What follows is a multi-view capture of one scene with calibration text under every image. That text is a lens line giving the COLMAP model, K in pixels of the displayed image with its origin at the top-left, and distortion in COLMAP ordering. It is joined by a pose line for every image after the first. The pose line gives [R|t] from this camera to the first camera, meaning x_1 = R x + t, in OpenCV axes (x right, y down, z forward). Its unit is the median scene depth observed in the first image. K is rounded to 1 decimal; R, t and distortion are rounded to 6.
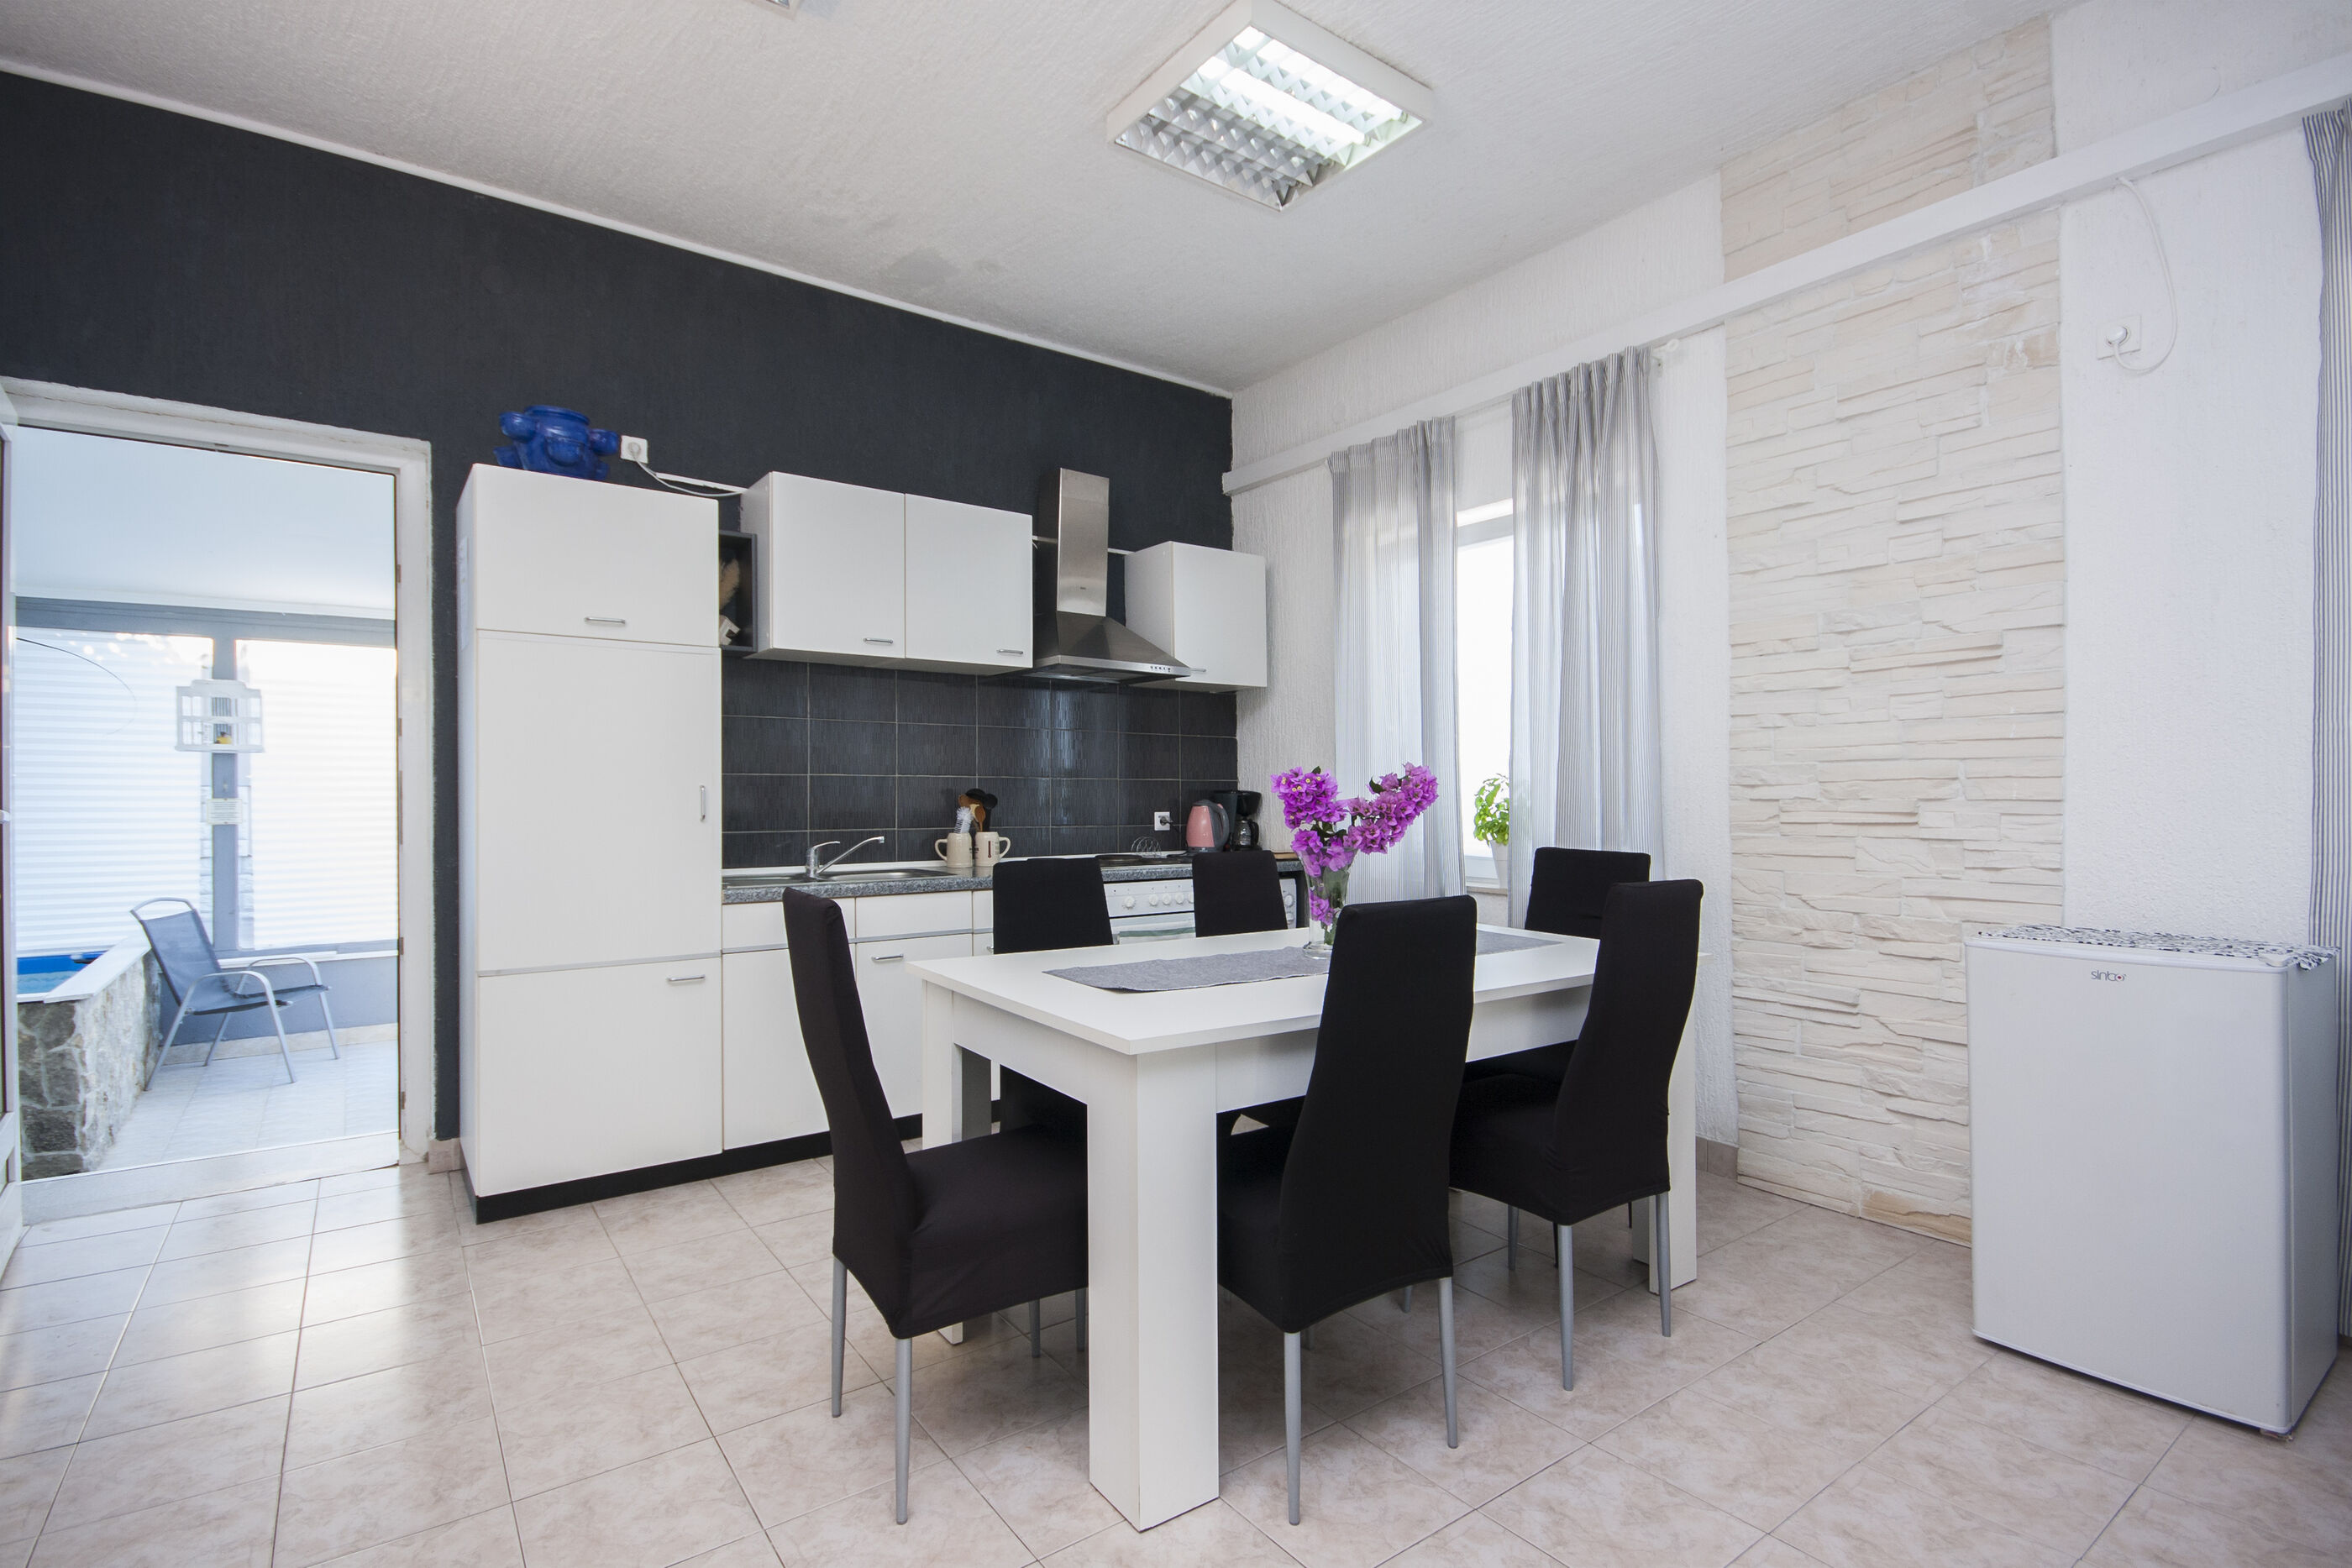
lens RADIAL K [[1117.2, 0, 1176.0], [0, 1117.2, 784.0], [0, 0, 1]] dist [-0.001364, -0.000025]
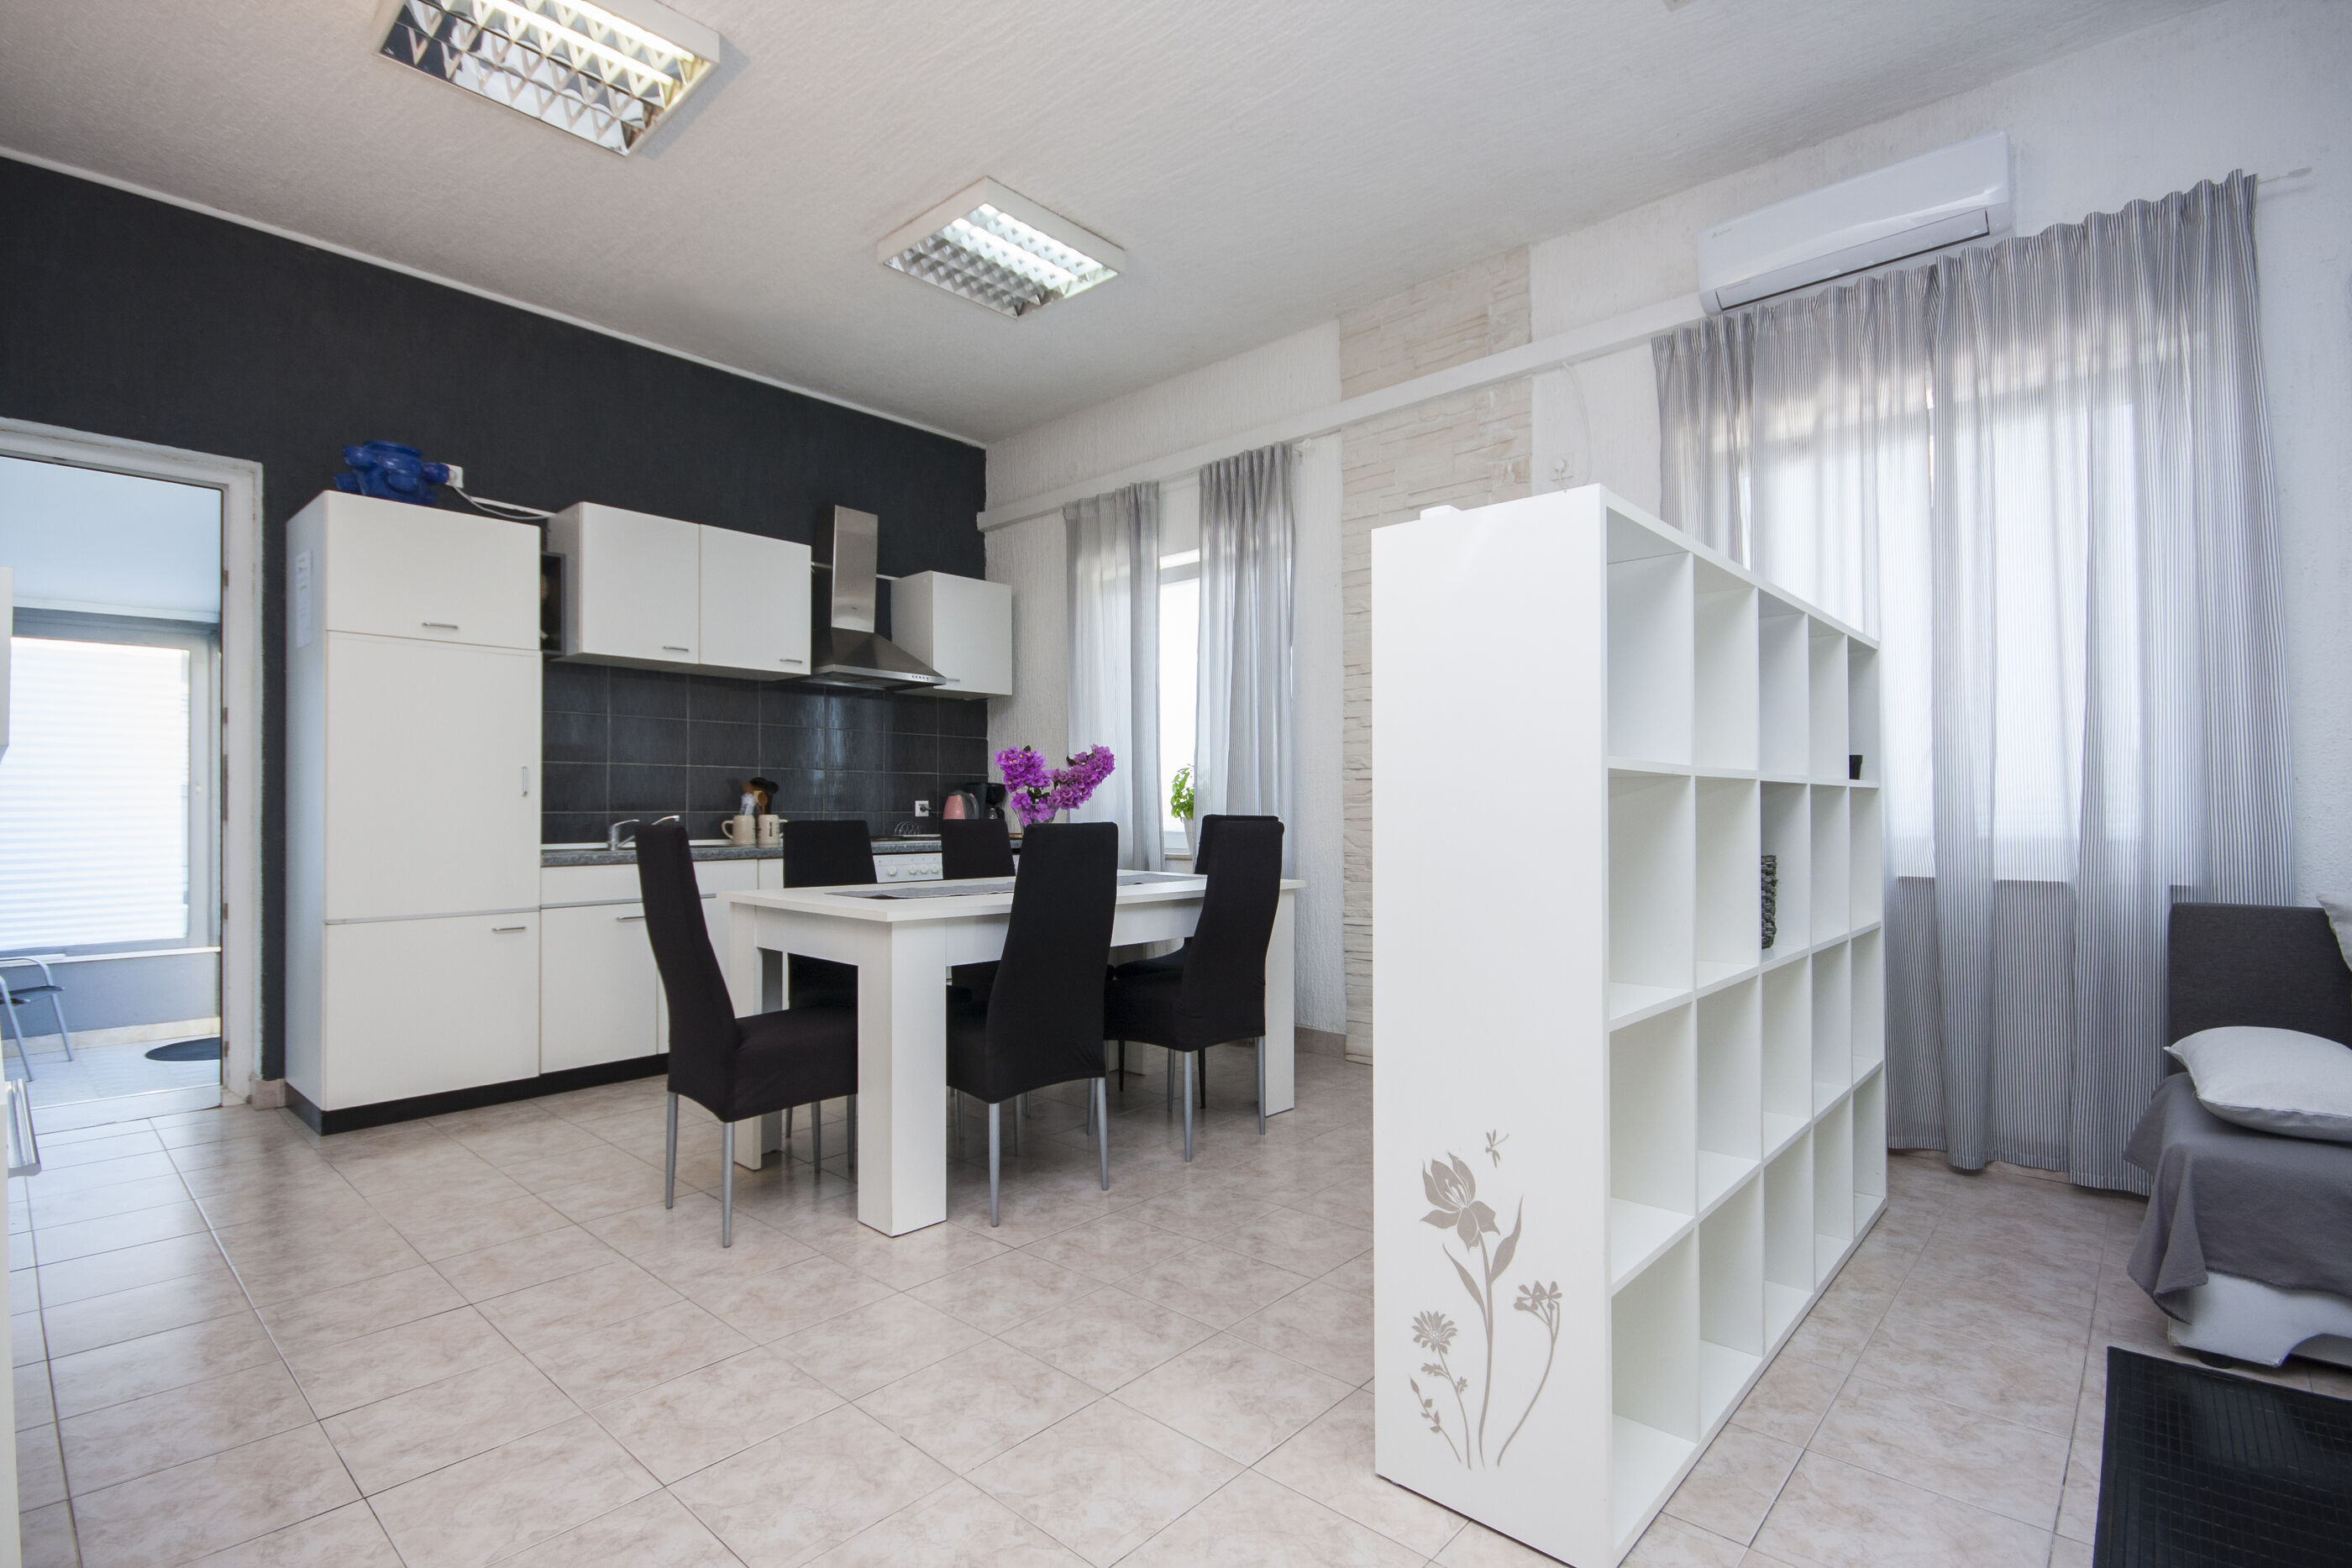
lens RADIAL K [[1183.0, 0, 1136.4], [0, 1183.0, 776.1], [0, 0, 1]] dist [-0.004939, -0.000699]
pose [[0.987803, 0.006647, 0.155569, 0.021059], [-0.002126, 0.999571, -0.029207, 0.045144], [-0.155697, 0.028520, 0.987393, -0.329160]]
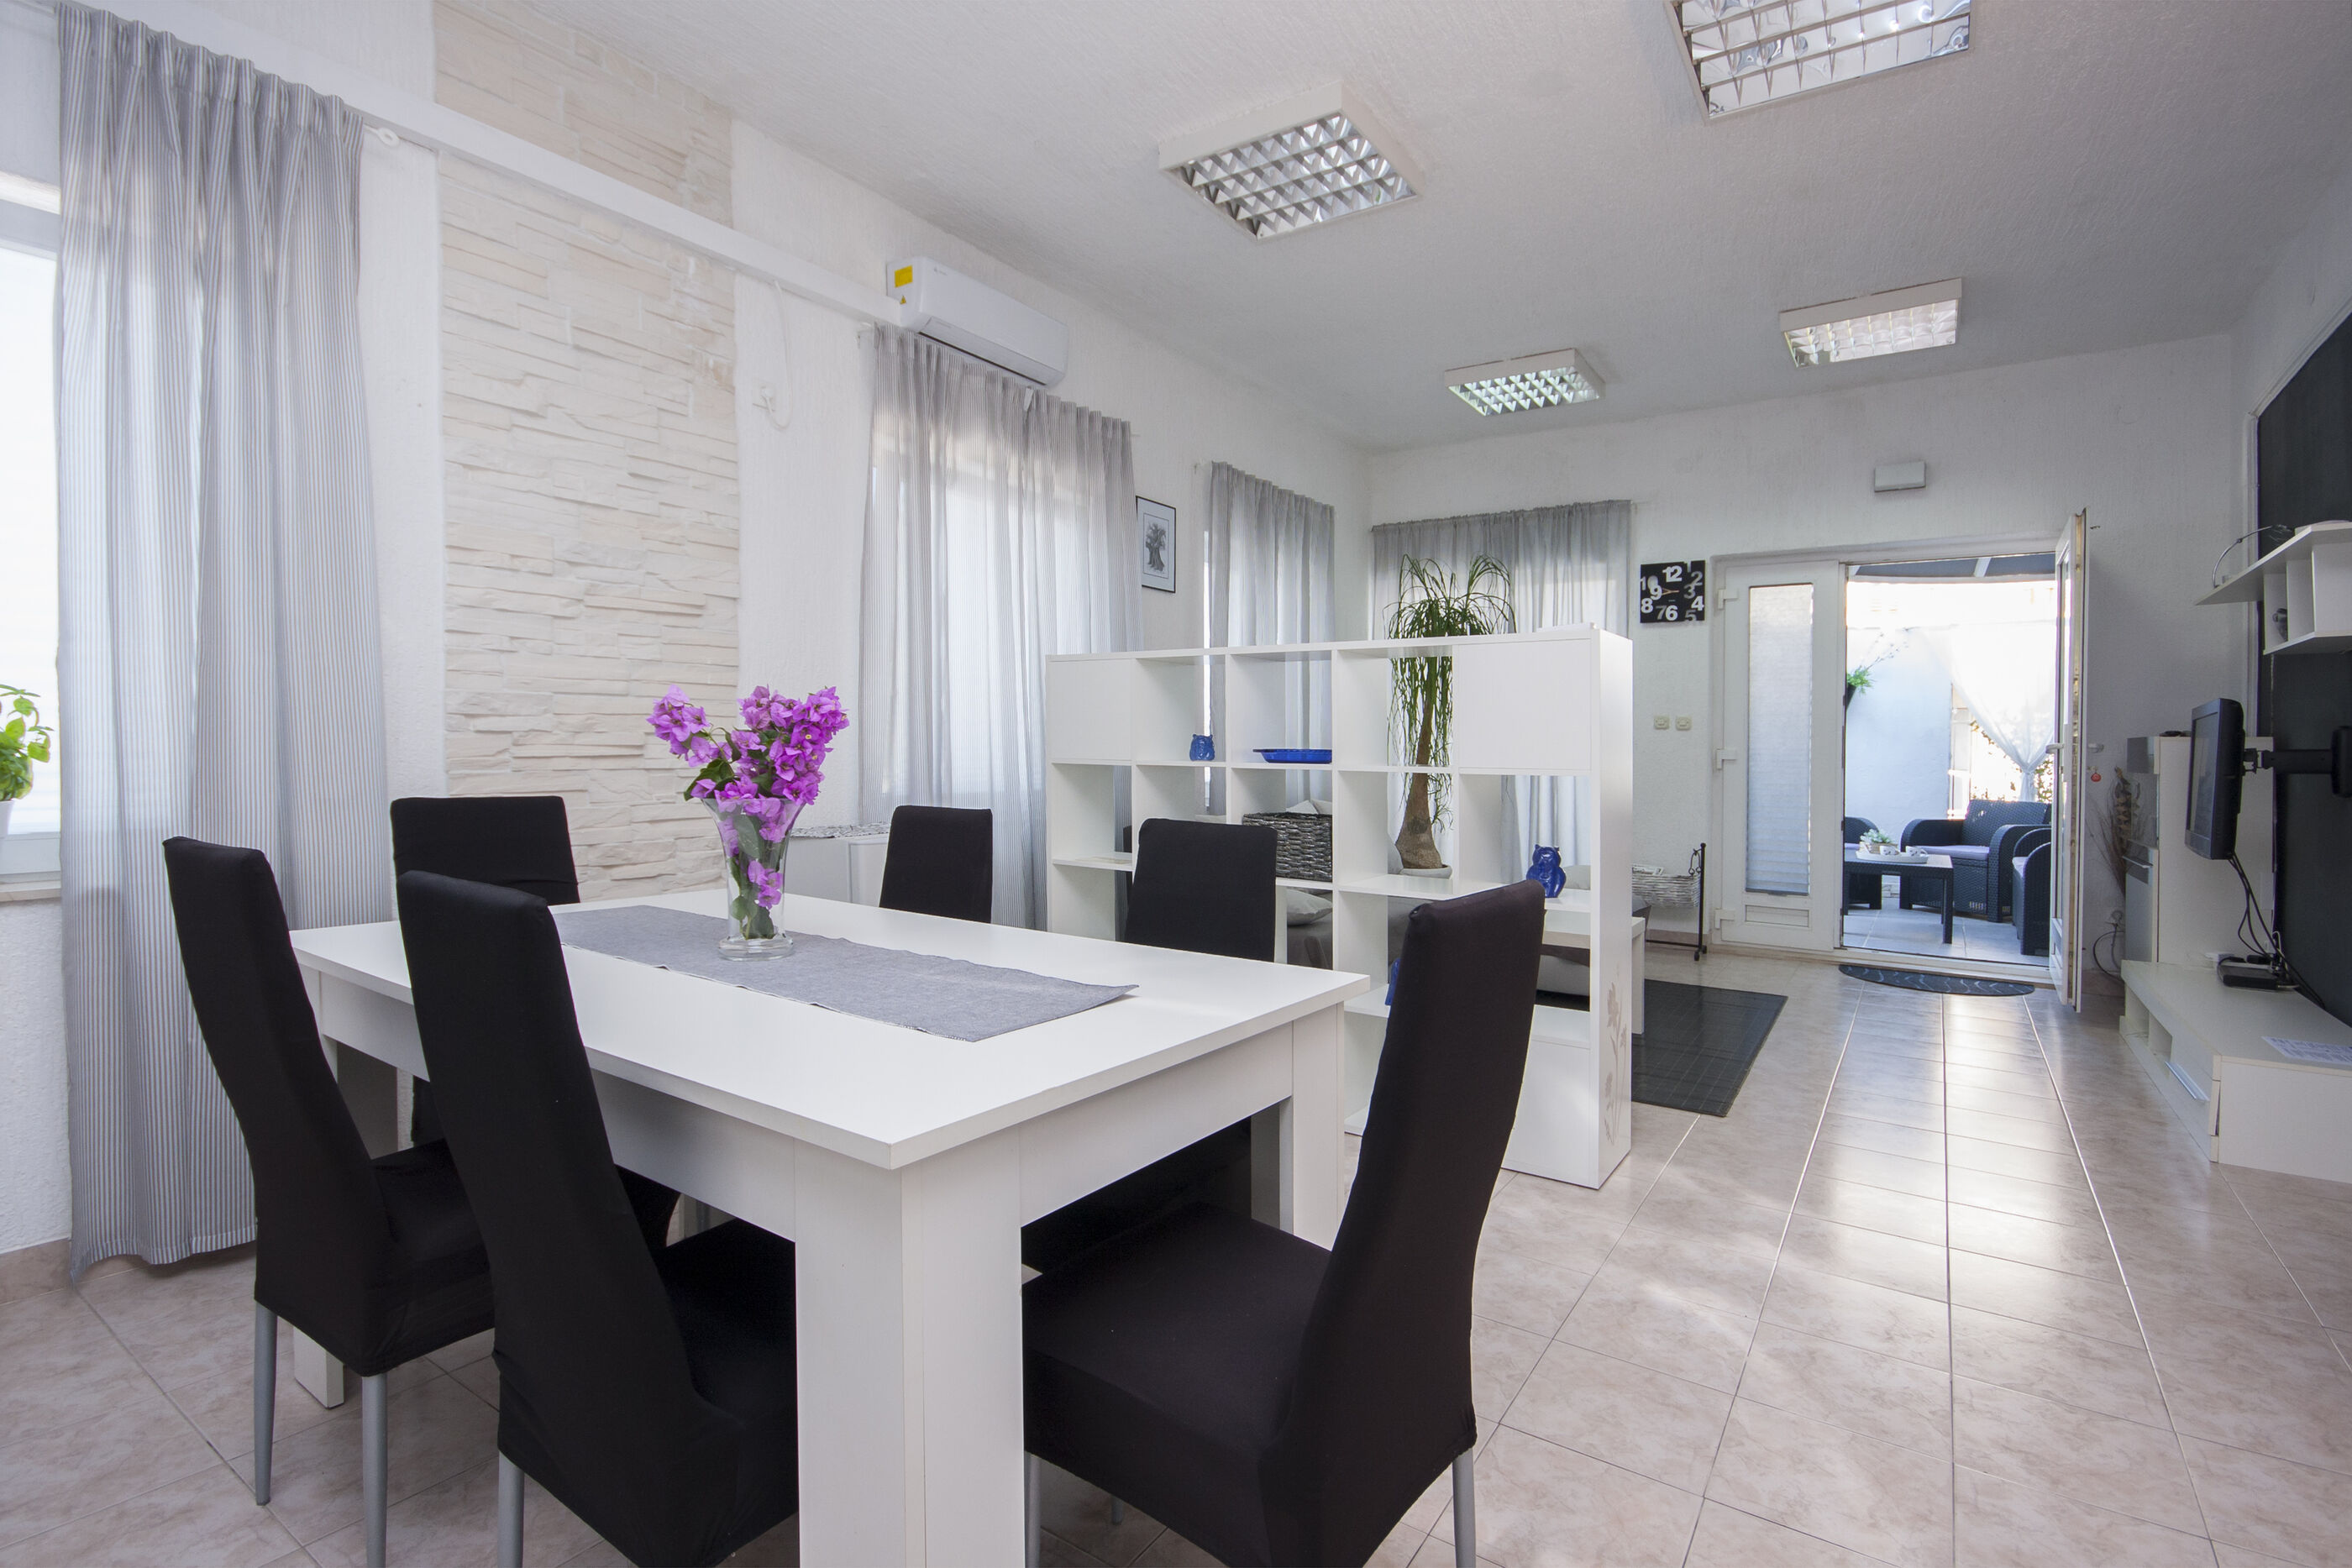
lens RADIAL K [[1075.2, 0, 1176.0], [0, 1075.2, 784.0], [0, 0, 1]] dist [0.031624, -0.024055]
pose [[-0.325782, -0.016346, 0.945304, -0.397405], [0.005495, 0.999801, 0.019182, 0.035821], [-0.945429, 0.011444, -0.325627, 0.662757]]
